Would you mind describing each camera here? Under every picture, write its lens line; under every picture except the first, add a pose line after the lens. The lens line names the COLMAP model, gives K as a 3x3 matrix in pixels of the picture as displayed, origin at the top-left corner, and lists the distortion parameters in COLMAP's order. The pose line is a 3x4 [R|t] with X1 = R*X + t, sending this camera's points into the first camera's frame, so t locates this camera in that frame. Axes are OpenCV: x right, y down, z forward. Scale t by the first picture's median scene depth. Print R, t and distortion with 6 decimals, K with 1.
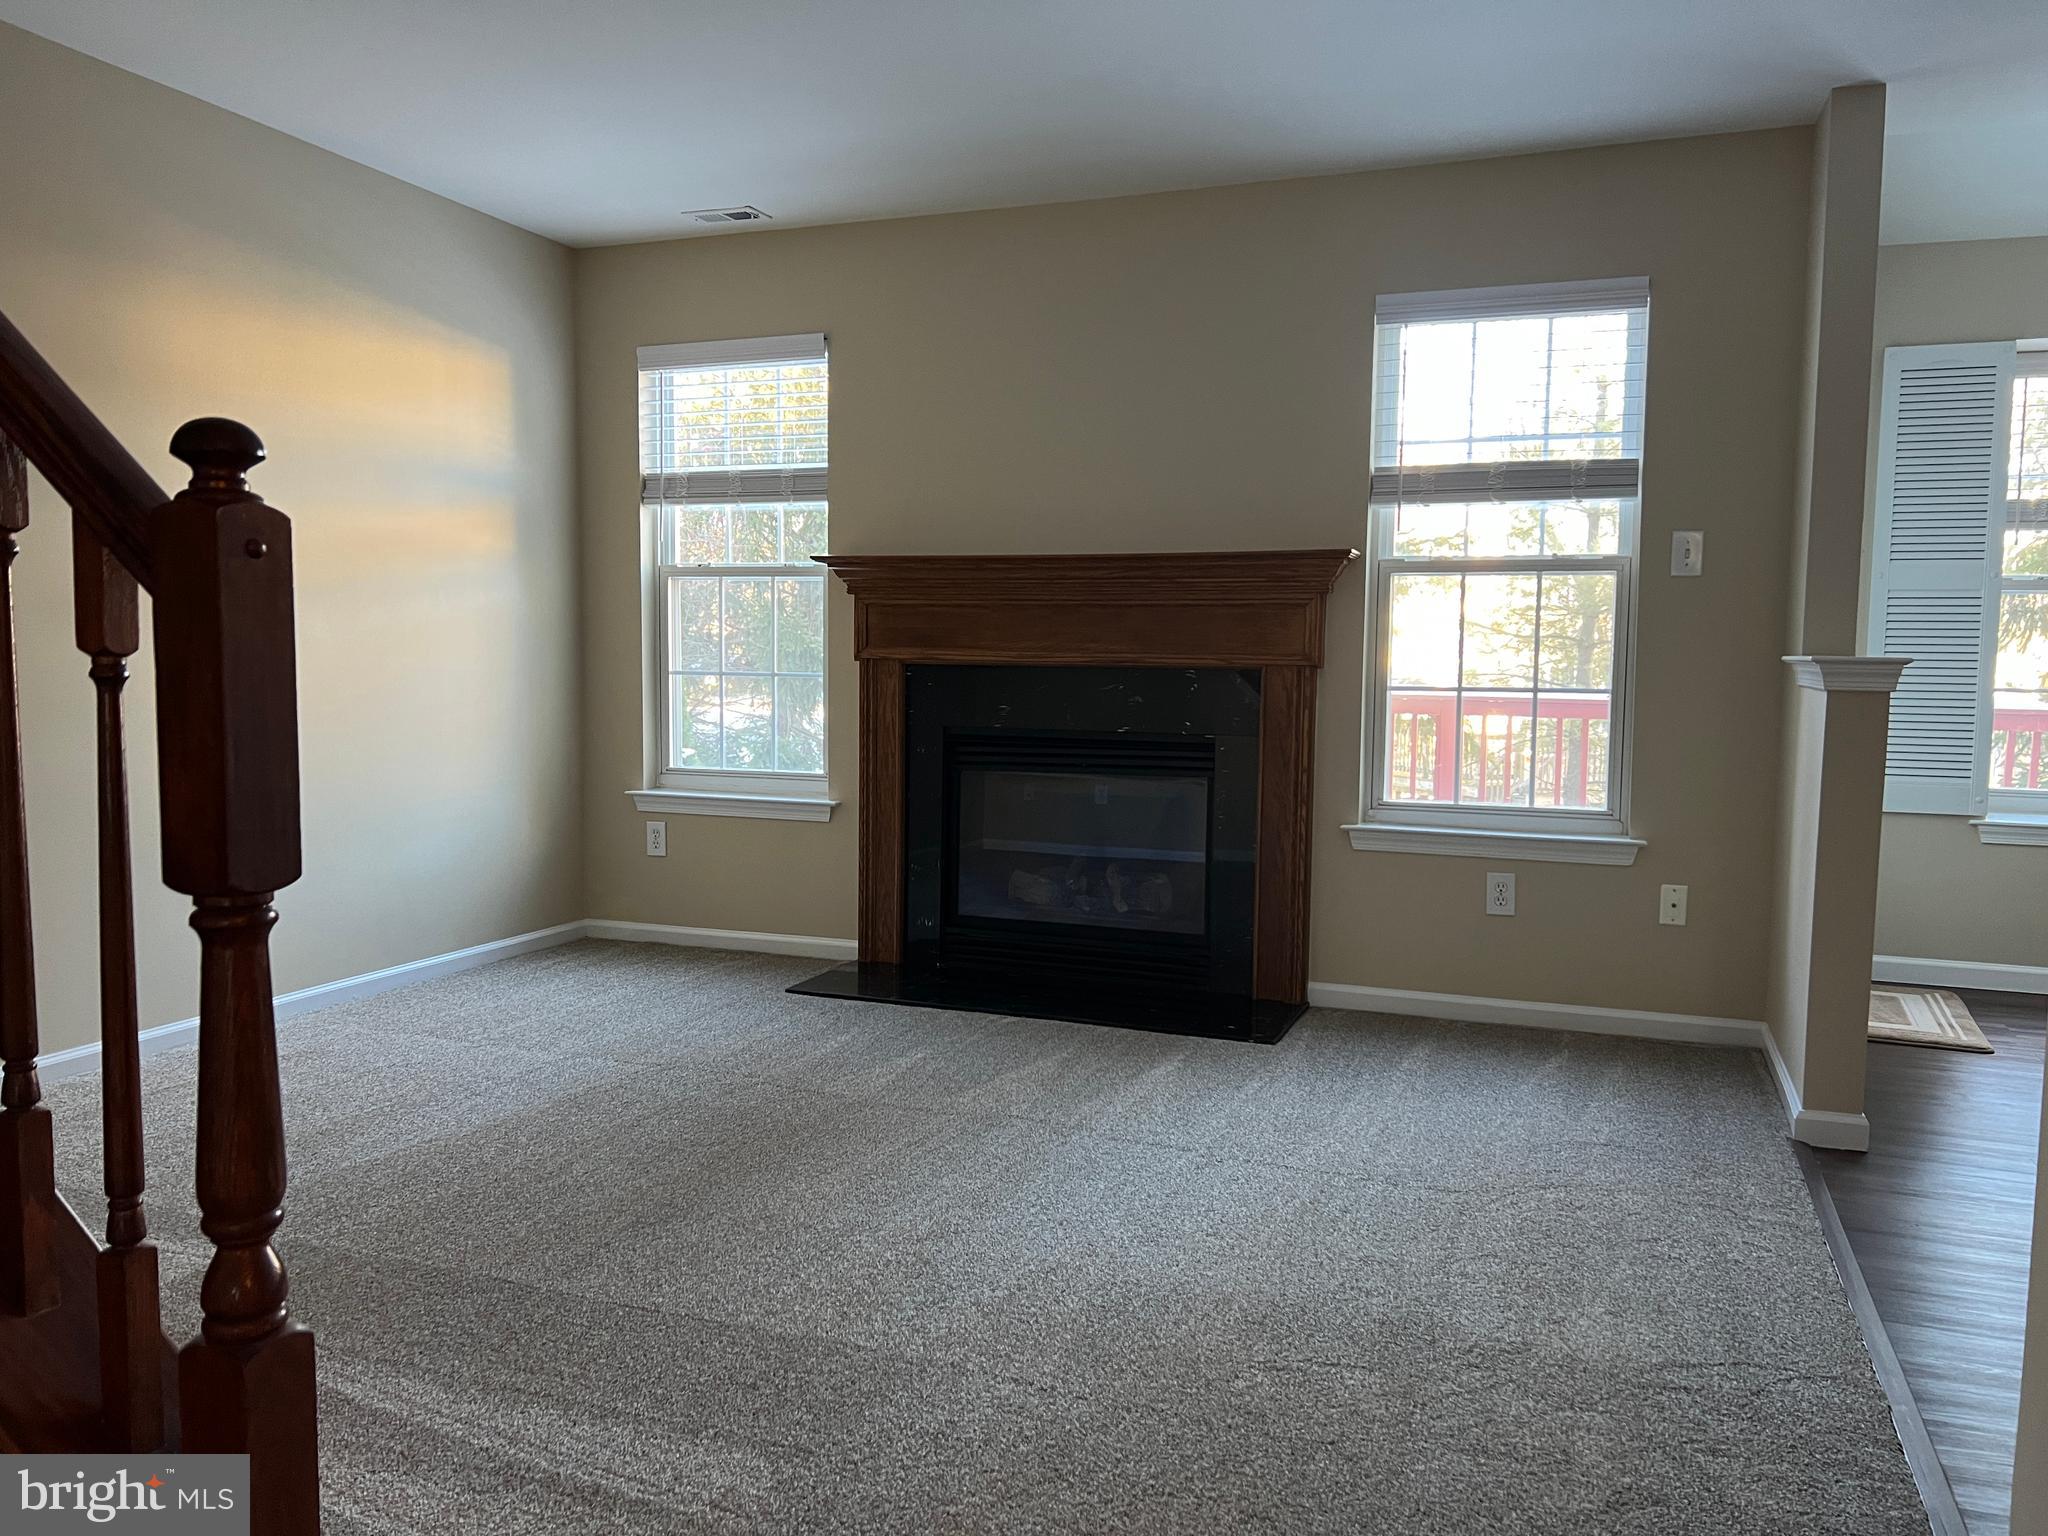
lens RADIAL K [[1548.4, 0, 1019.8], [0, 1548.4, 770.8], [0, 0, 1]] dist [0.053930, -0.059243]
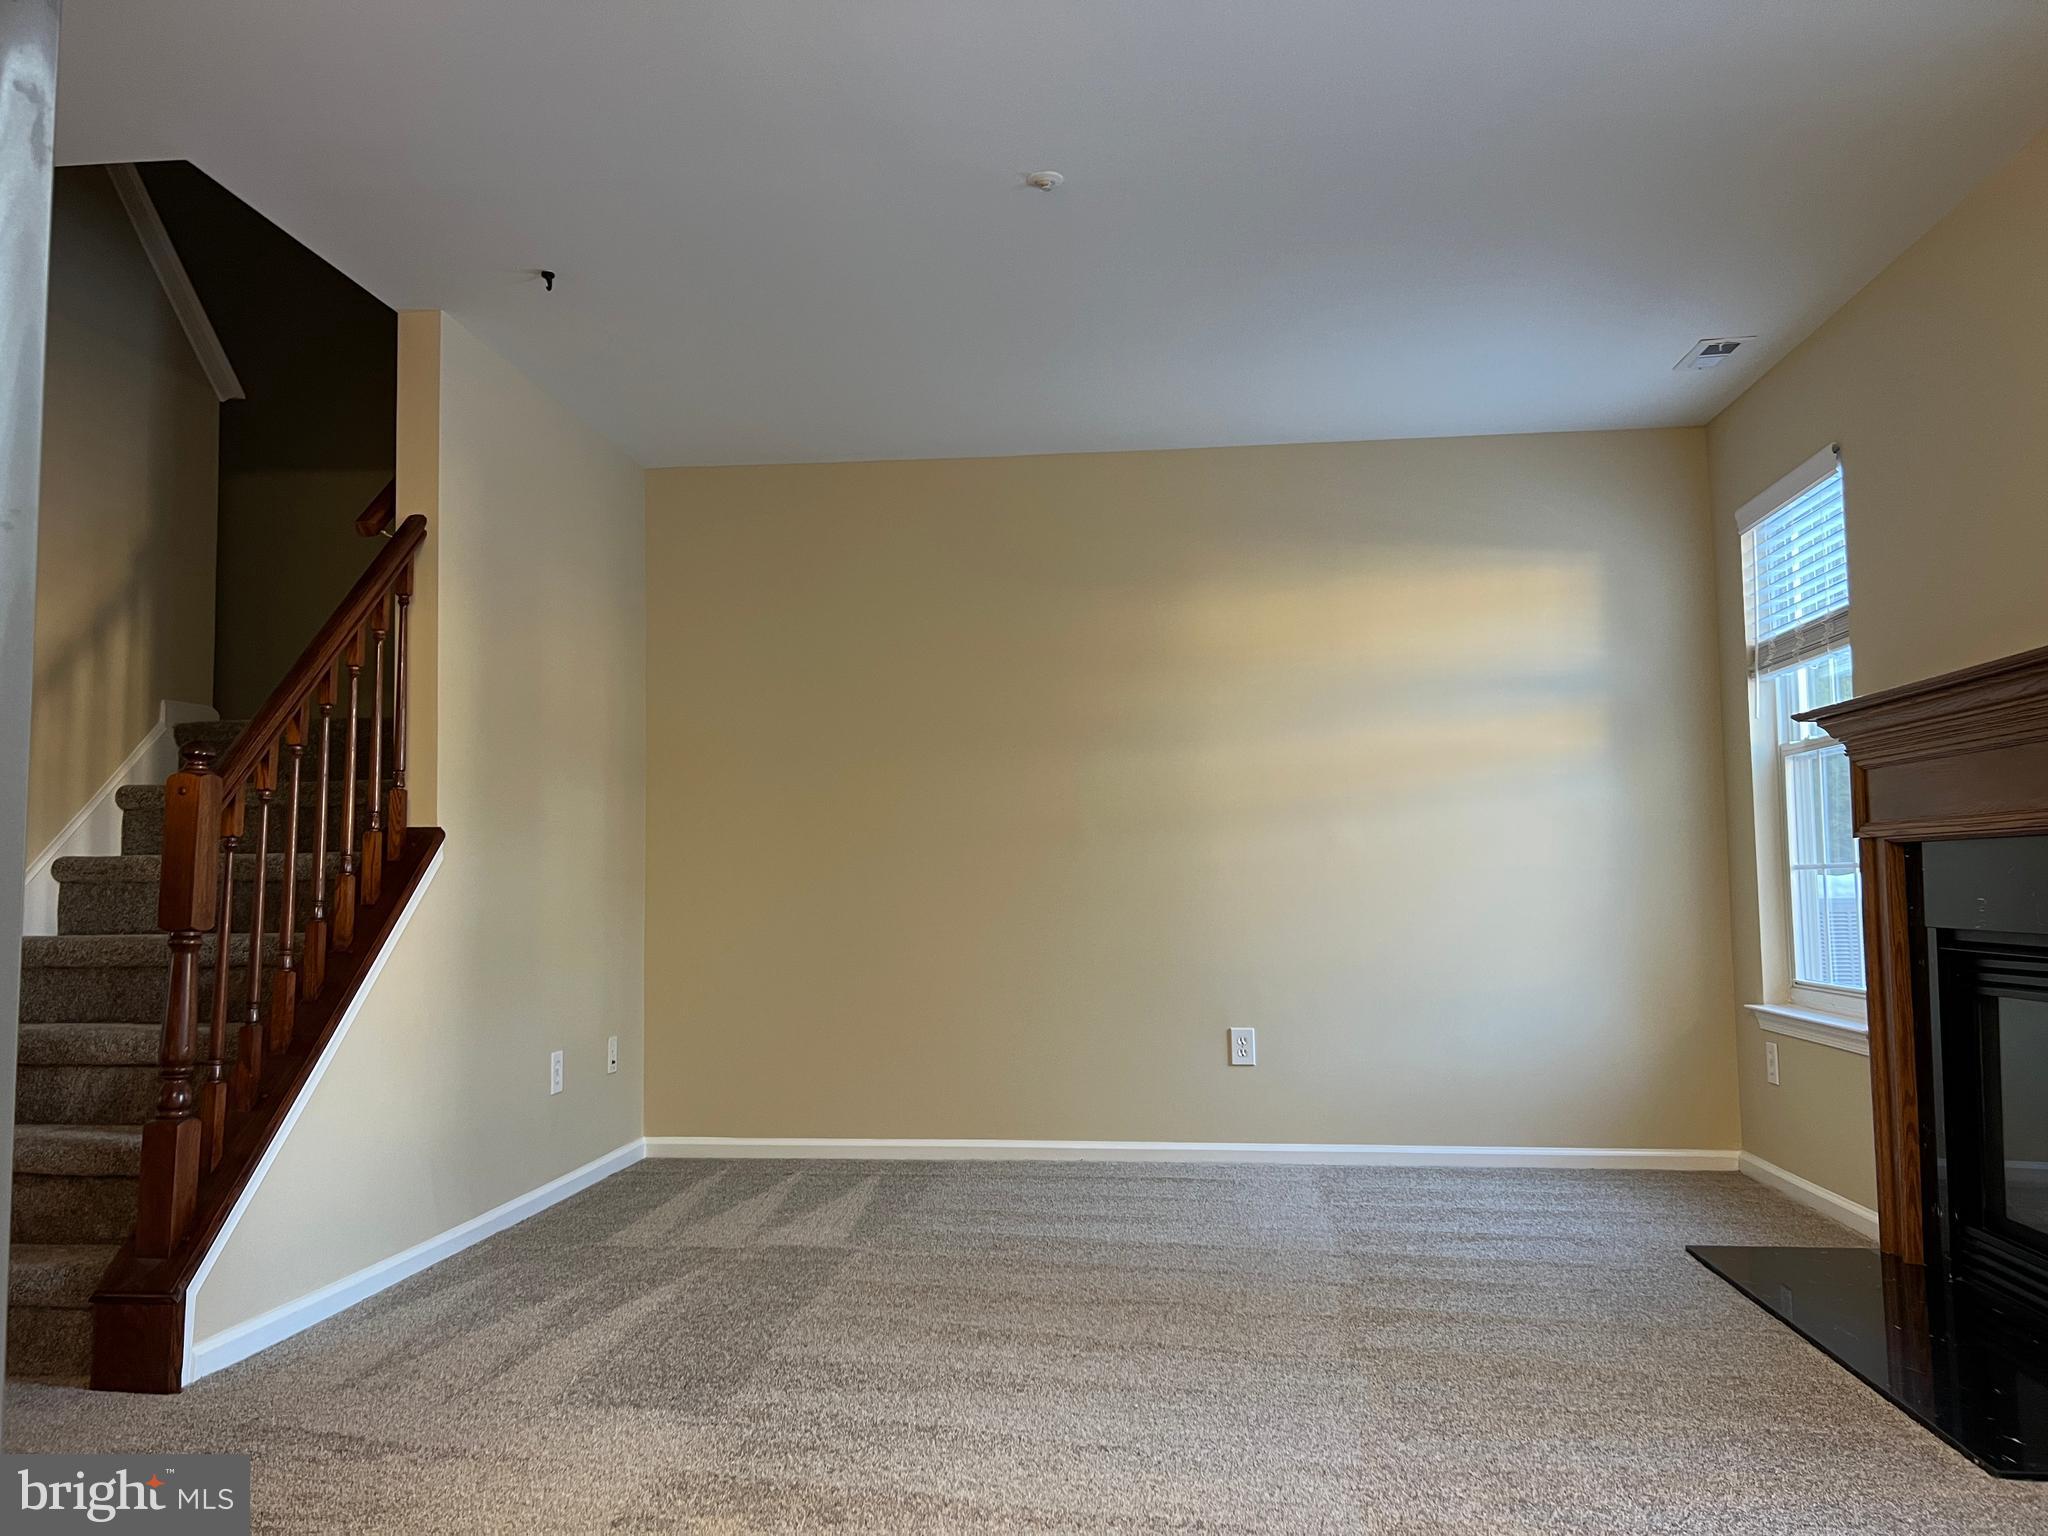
lens RADIAL K [[1548.4, 0, 1013.4], [0, 1548.4, 752.2], [0, 0, 1]] dist [0.053930, -0.059243]
pose [[0.247271, -0.097183, -0.964061, 0.538921], [-0.063159, 0.991225, -0.116121, 0.000675], [0.966886, 0.089602, 0.238963, 0.401073]]
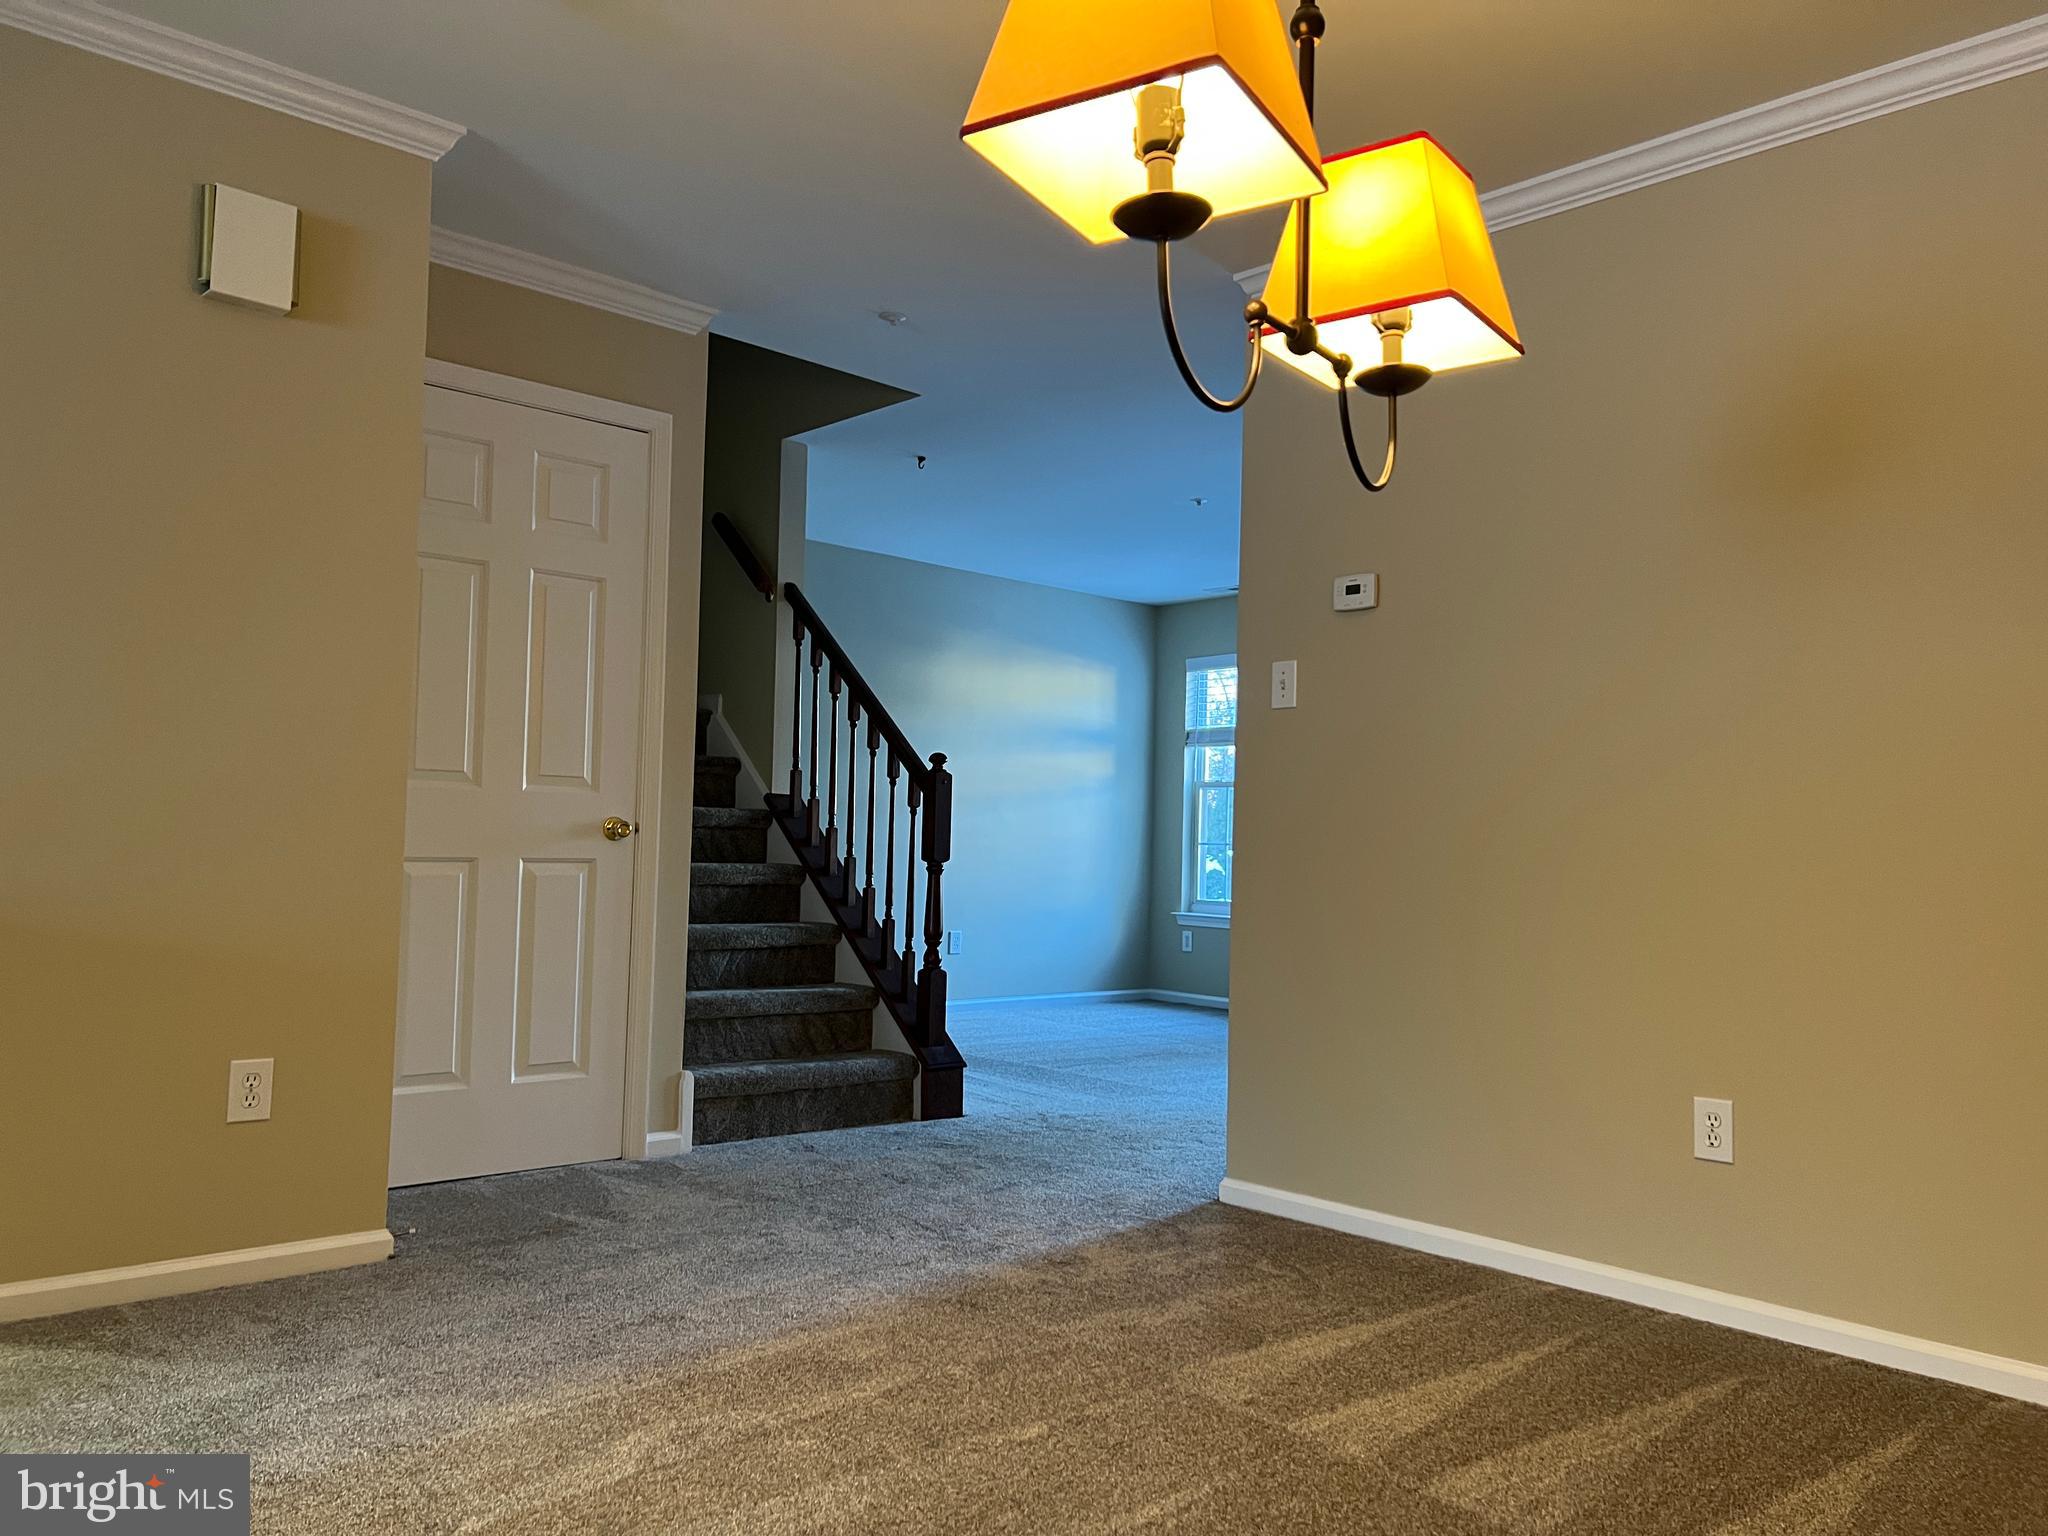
lens RADIAL K [[1548.4, 0, 1027.9], [0, 1548.4, 776.8], [0, 0, 1]] dist [0.053930, -0.059243]
pose [[0.896495, -0.005095, -0.443025, 0.385611], [-0.053100, 0.991491, -0.118855, 0.081132], [0.439861, 0.130077, 0.888596, -0.645749]]
